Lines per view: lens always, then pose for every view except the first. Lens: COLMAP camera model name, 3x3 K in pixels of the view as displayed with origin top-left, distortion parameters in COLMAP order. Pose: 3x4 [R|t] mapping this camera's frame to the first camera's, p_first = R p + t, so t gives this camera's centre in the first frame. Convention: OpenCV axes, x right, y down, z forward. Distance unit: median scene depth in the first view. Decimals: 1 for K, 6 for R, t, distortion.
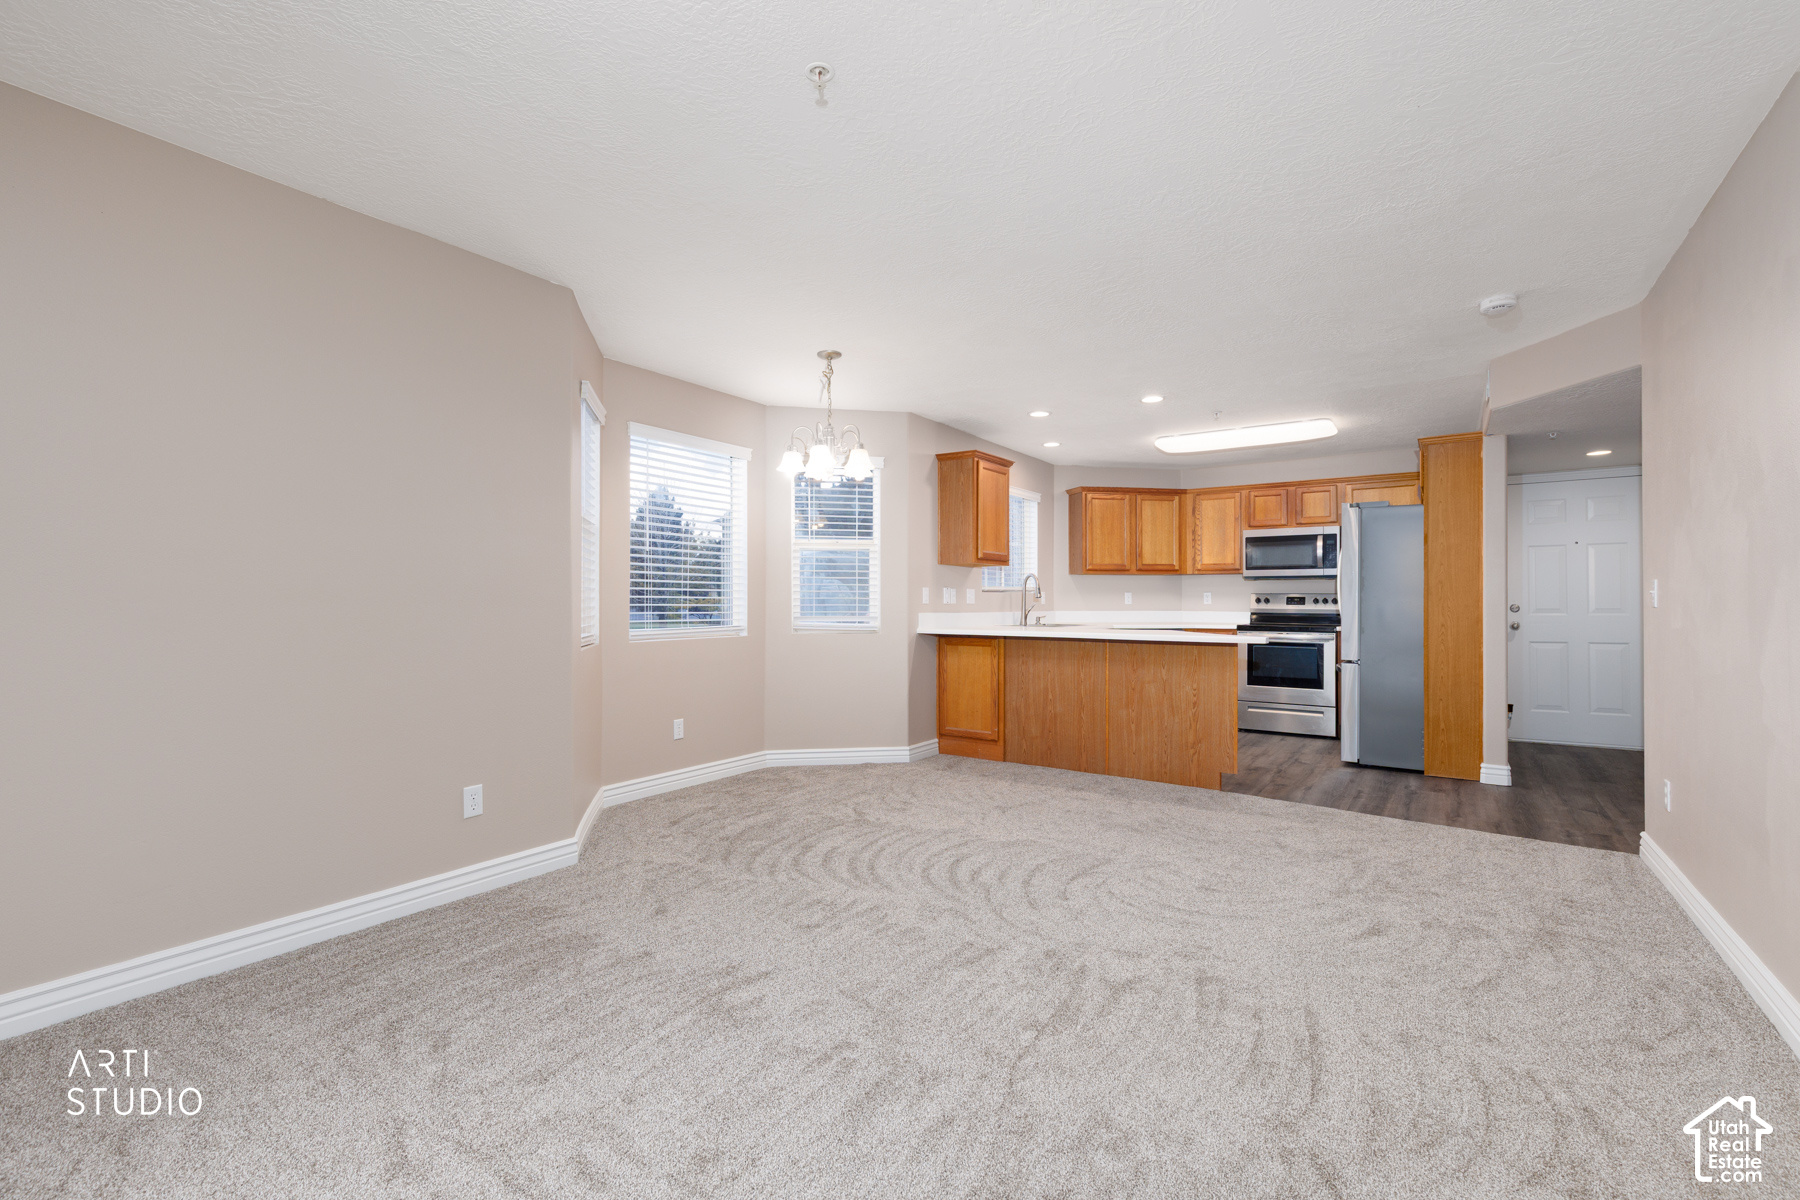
lens RADIAL K [[813.1, 0, 903.9], [0, 813.1, 598.0], [0, 0, 1]] dist [0.007616, -0.002235]
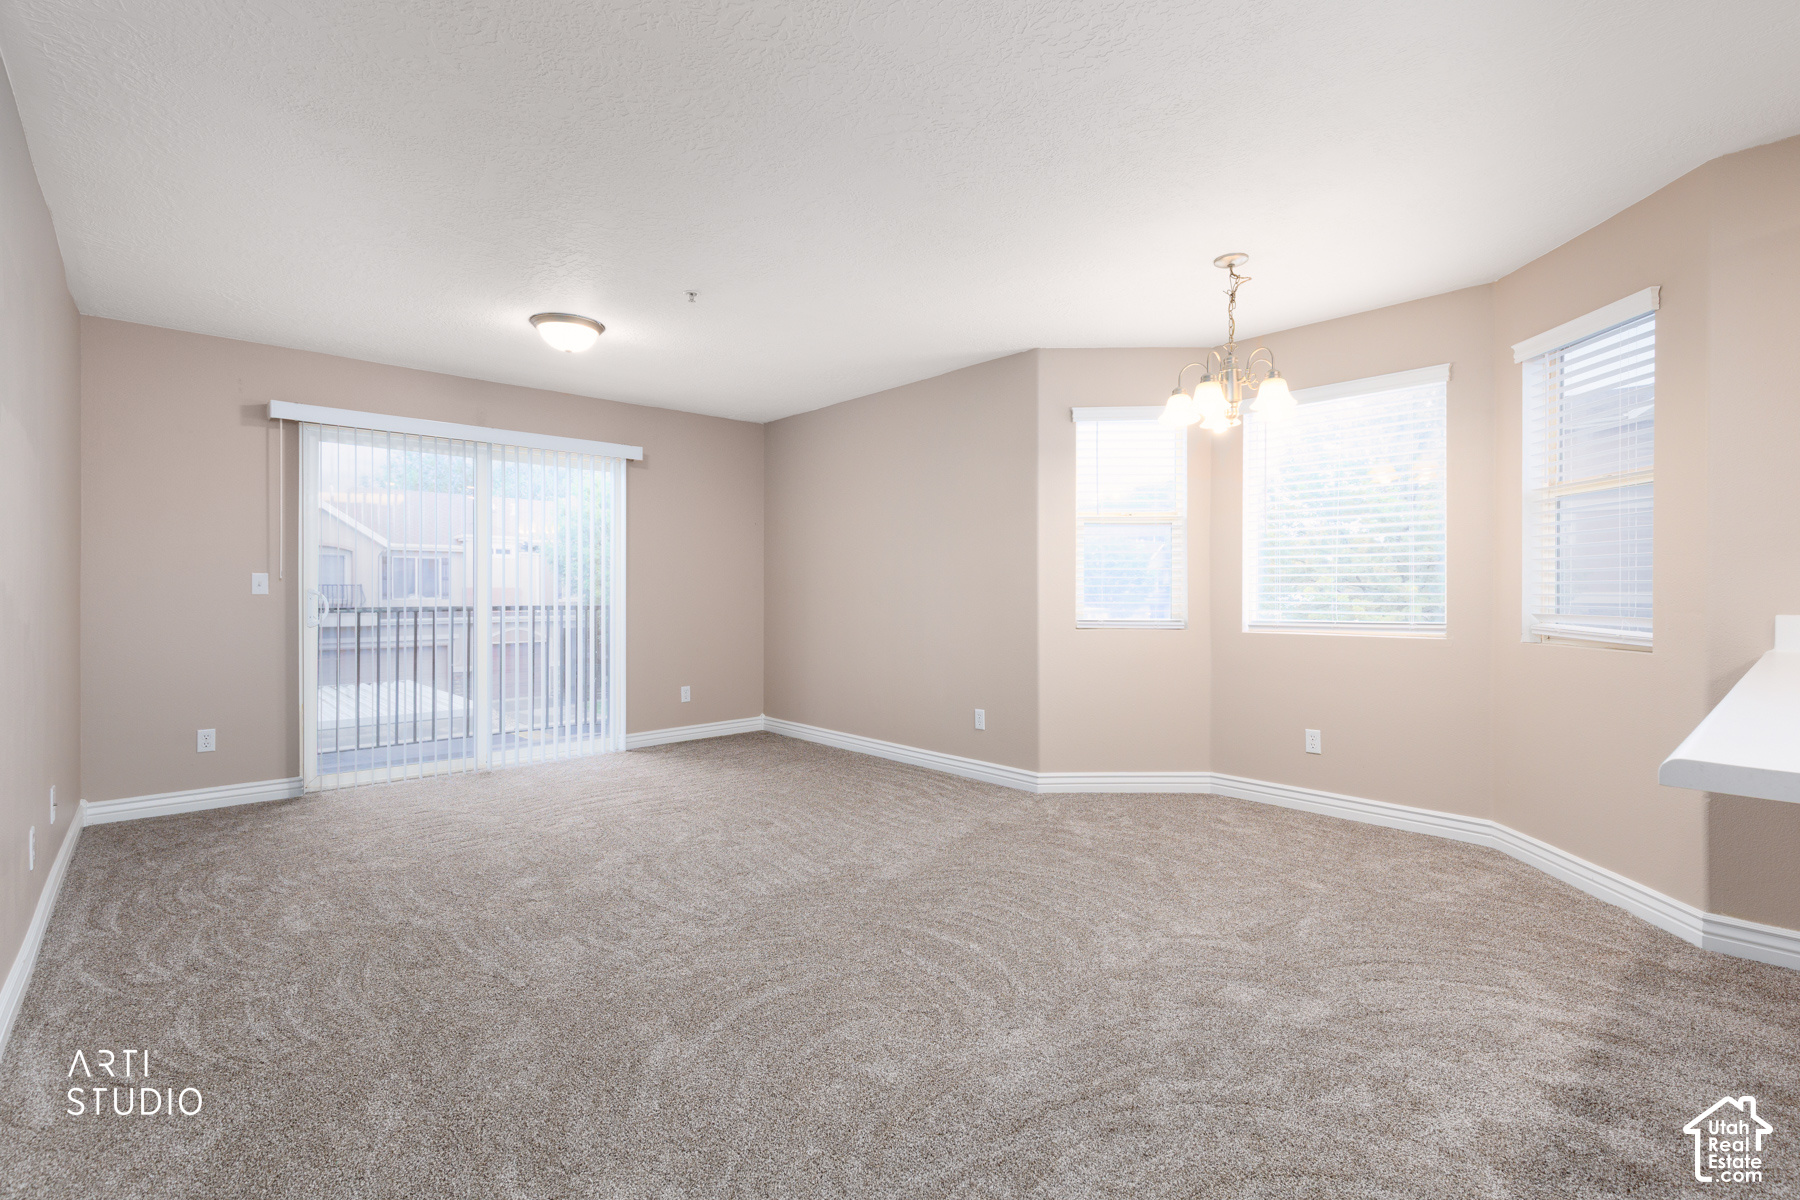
lens RADIAL K [[813.1, 0, 883.9], [0, 813.1, 589.8], [0, 0, 1]] dist [0.007616, -0.002235]
pose [[-0.265560, 0.001124, -0.964094, 0.494744], [0.008324, 0.999965, -0.001127, 0.002004], [0.964058, -0.008325, -0.265560, 0.608827]]
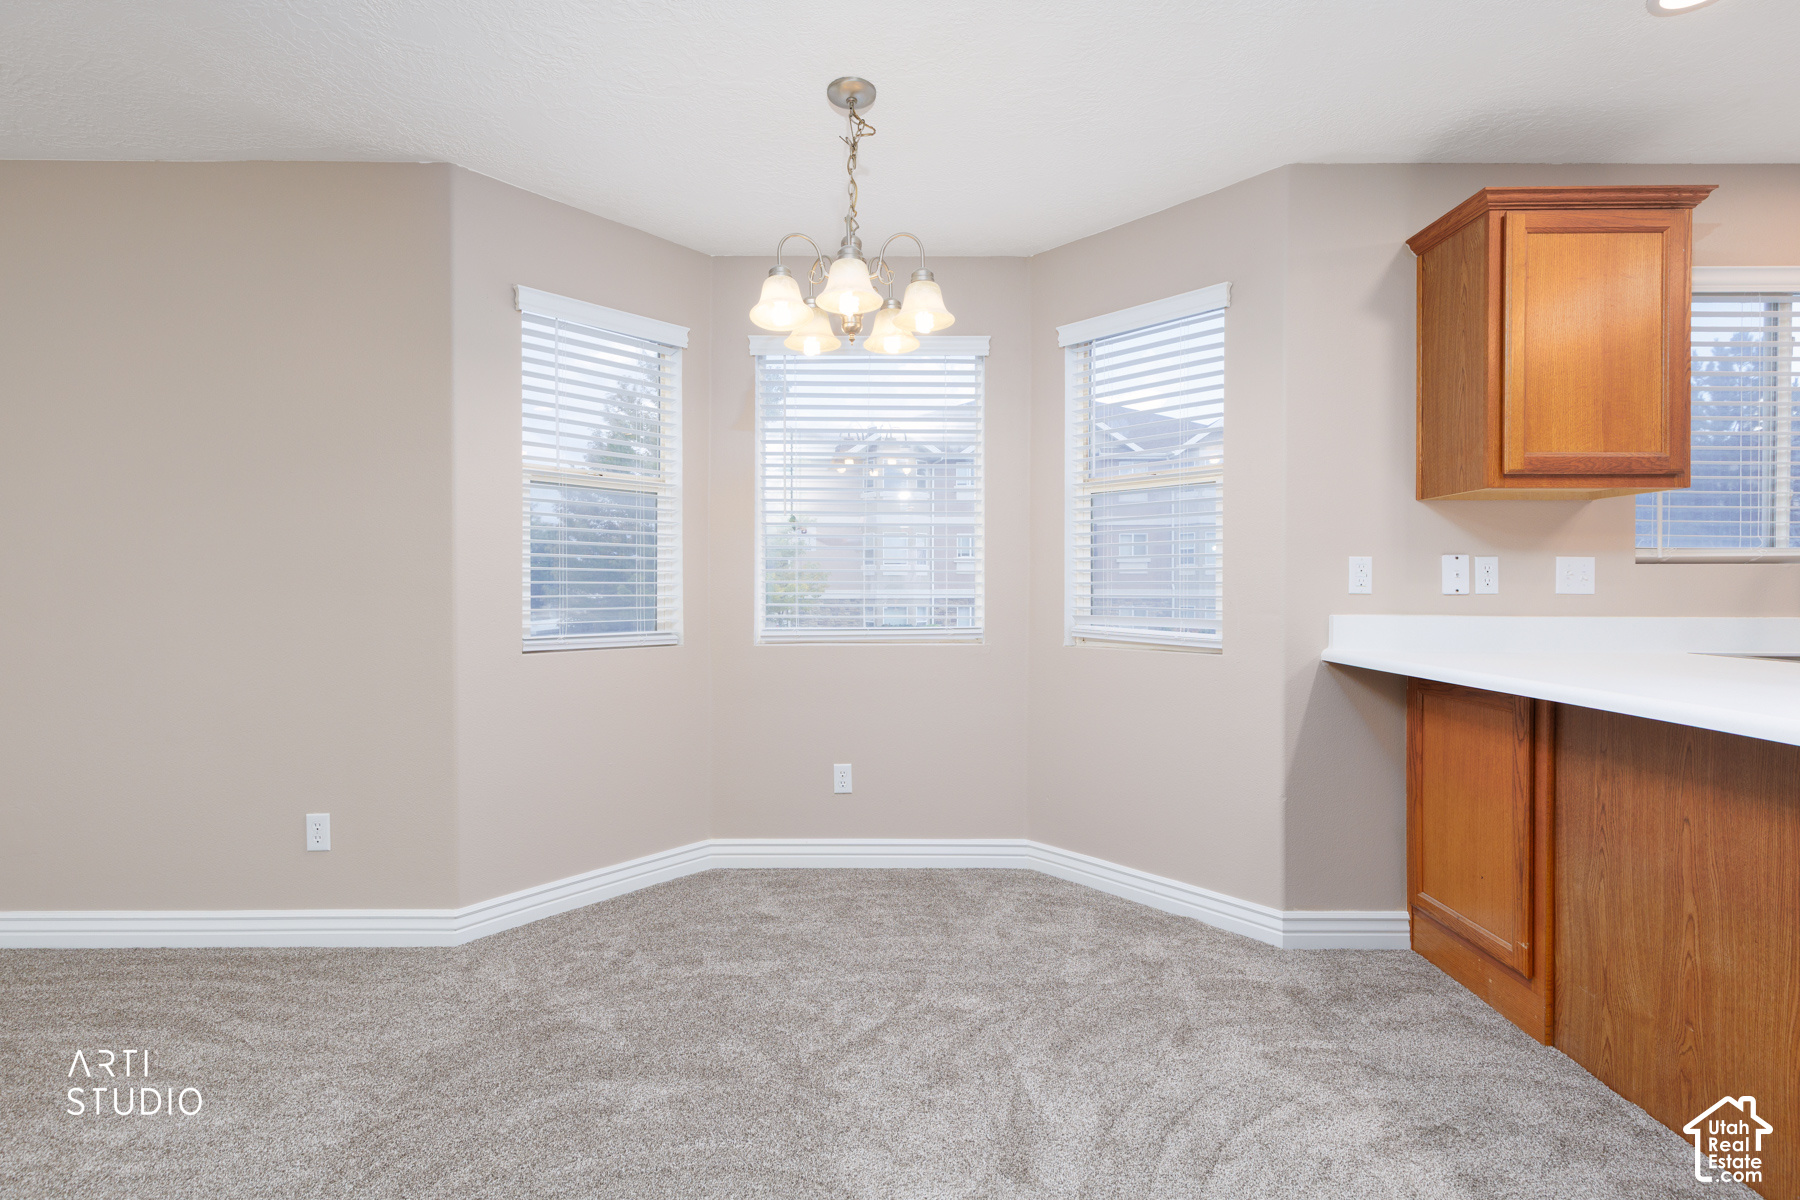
lens RADIAL K [[813.1, 0, 893.0], [0, 813.1, 590.0], [0, 0, 1]] dist [0.007616, -0.002235]
pose [[0.548539, 0.002567, -0.836121, 0.233374], [0.003512, 0.999979, 0.005374, 0.001799], [0.836117, -0.005884, 0.548519, 0.509558]]
